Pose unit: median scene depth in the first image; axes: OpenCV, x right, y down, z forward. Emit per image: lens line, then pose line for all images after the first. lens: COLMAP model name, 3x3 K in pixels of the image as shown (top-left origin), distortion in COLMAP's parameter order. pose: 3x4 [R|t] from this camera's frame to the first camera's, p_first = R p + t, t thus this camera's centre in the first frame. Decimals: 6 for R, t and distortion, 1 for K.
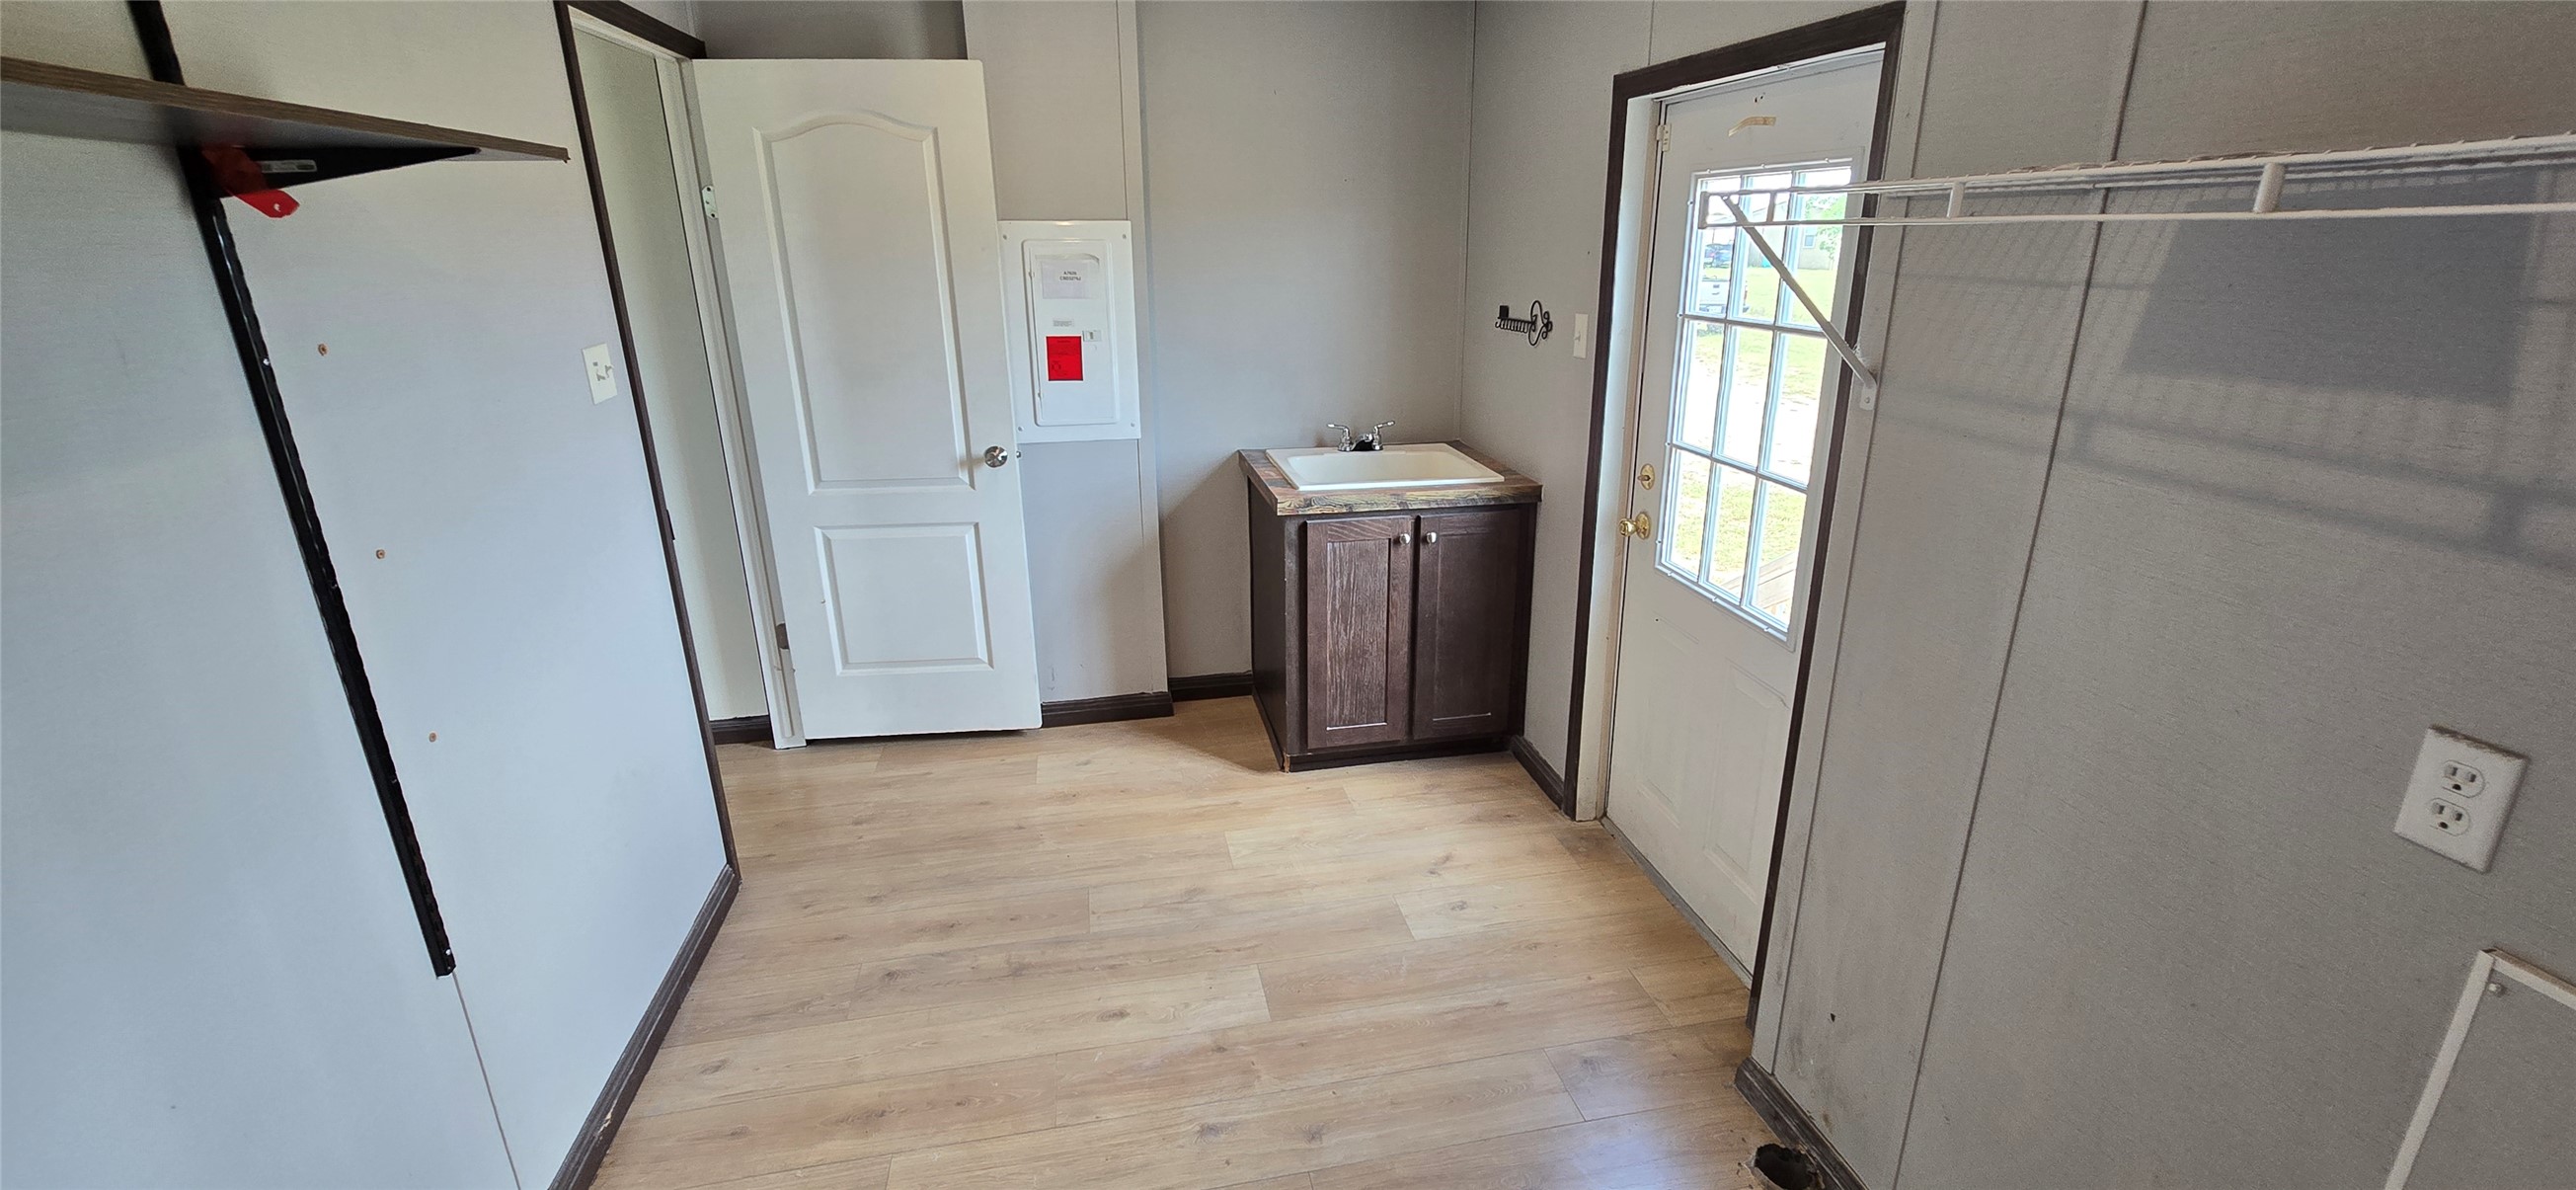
lens RADIAL K [[1050.6, 0, 1293.1], [0, 1050.6, 599.9], [0, 0, 1]] dist [-0.002196, -0.000456]
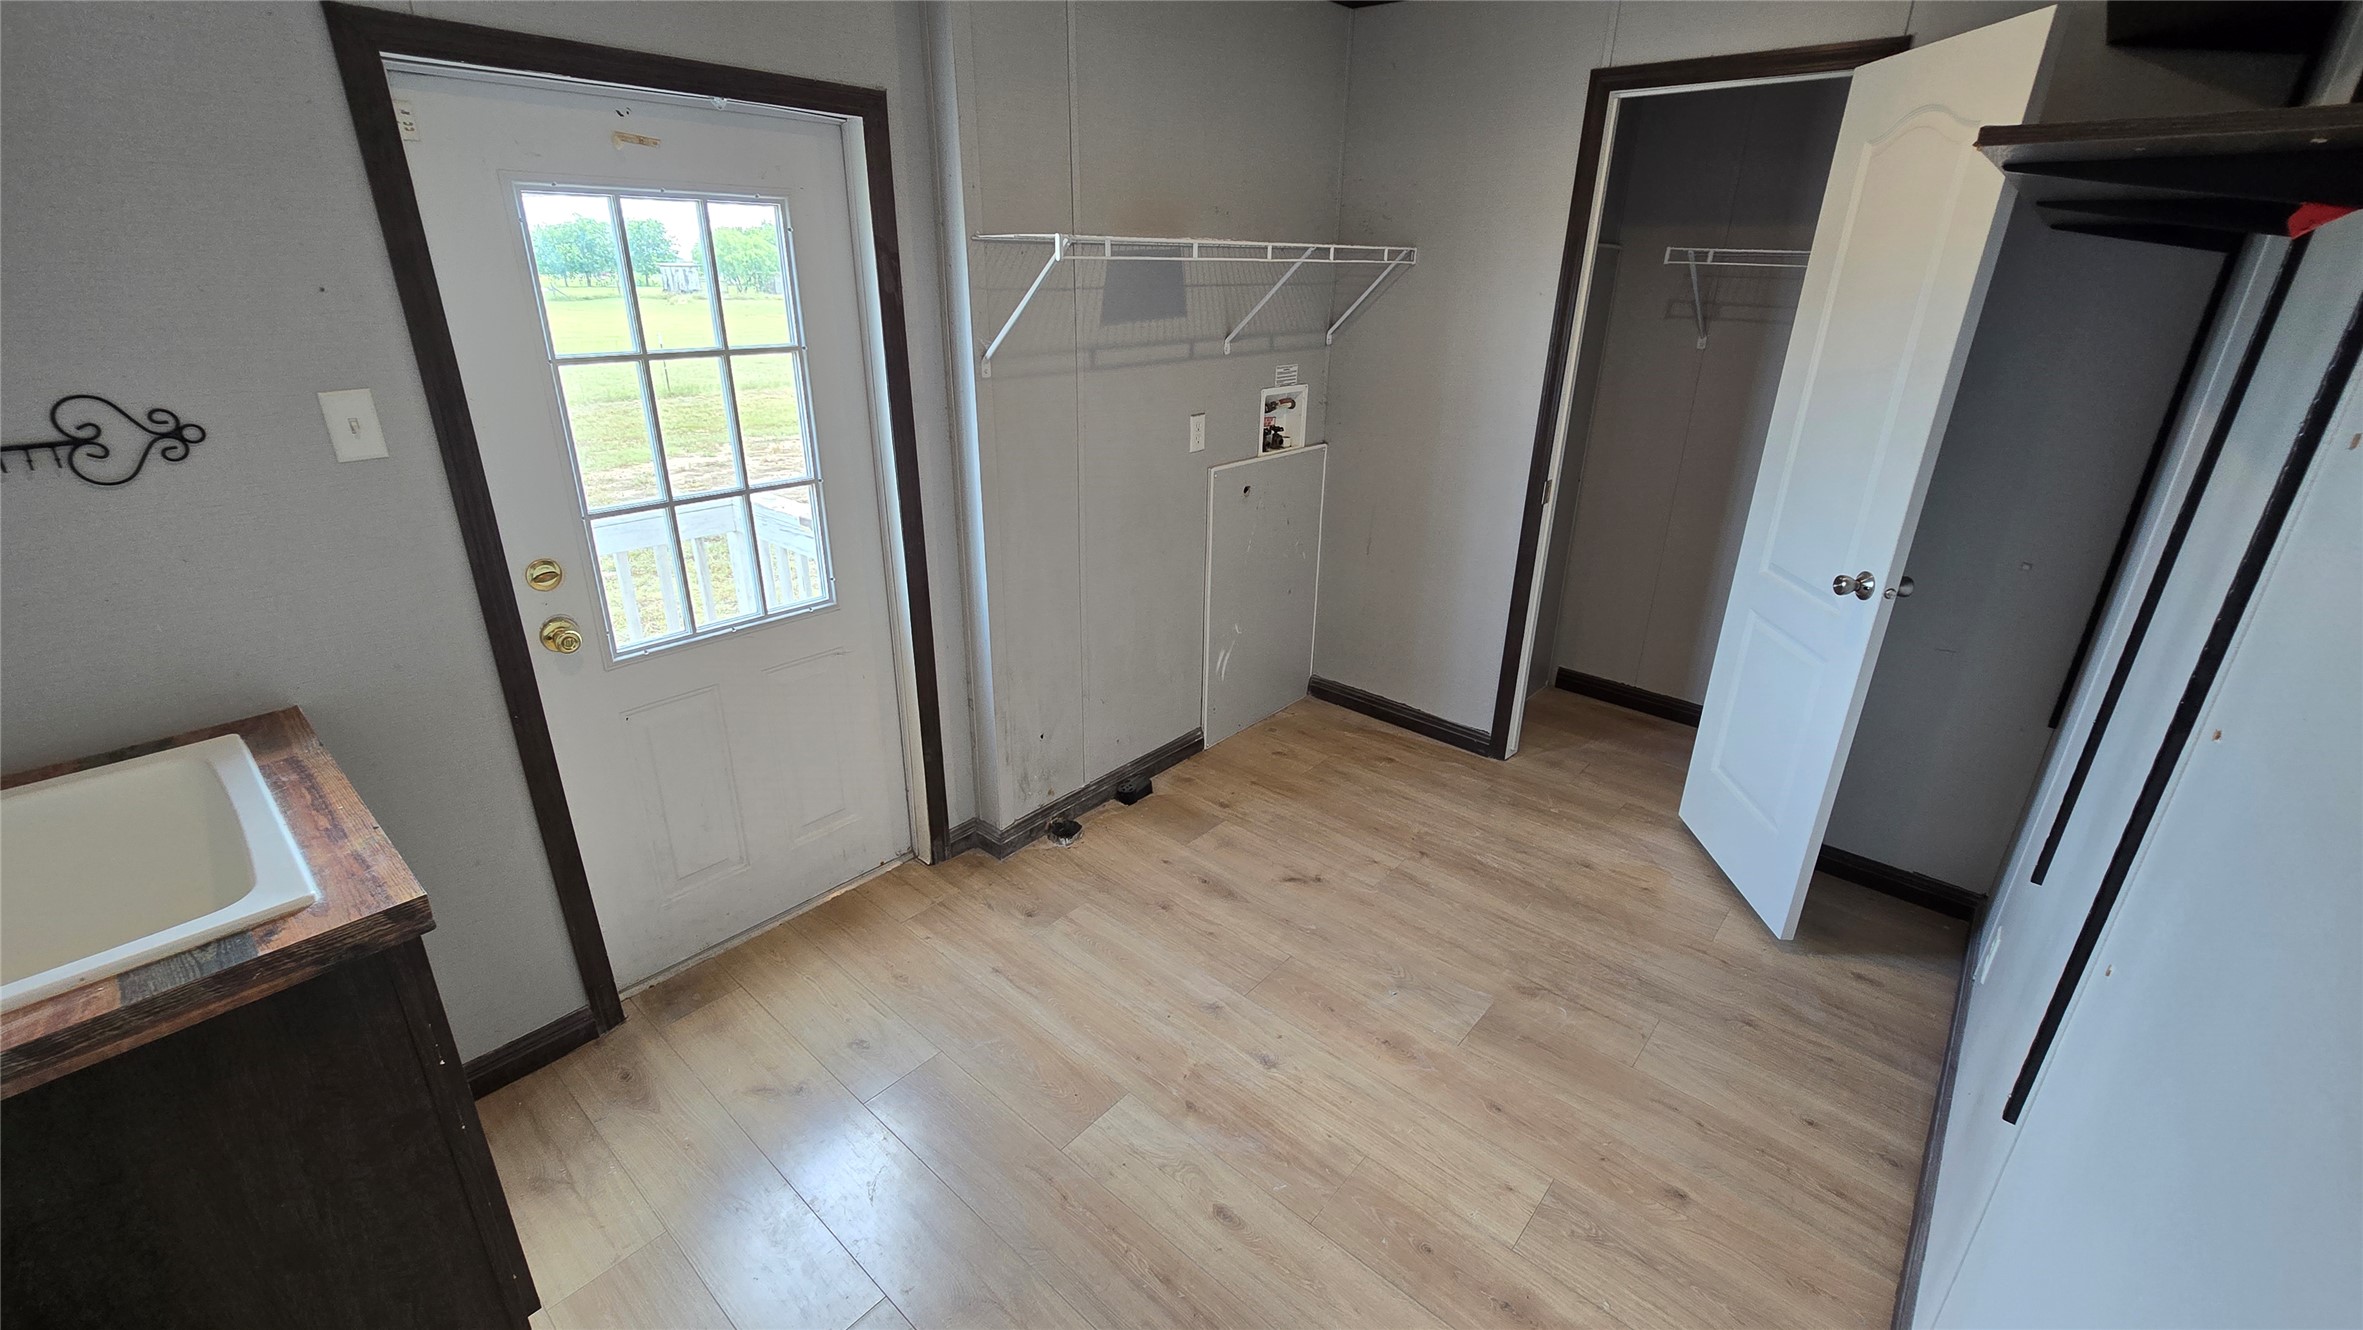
lens RADIAL K [[973.8, 0, 1179.5], [0, 973.8, 673.9], [0, 0, 1]] dist [0.003829, -0.001084]
pose [[-0.610808, -0.303989, 0.731098, -0.656005], [0.257162, 0.797136, 0.546298, -0.430475], [-0.748853, 0.521693, -0.408723, 1.258152]]
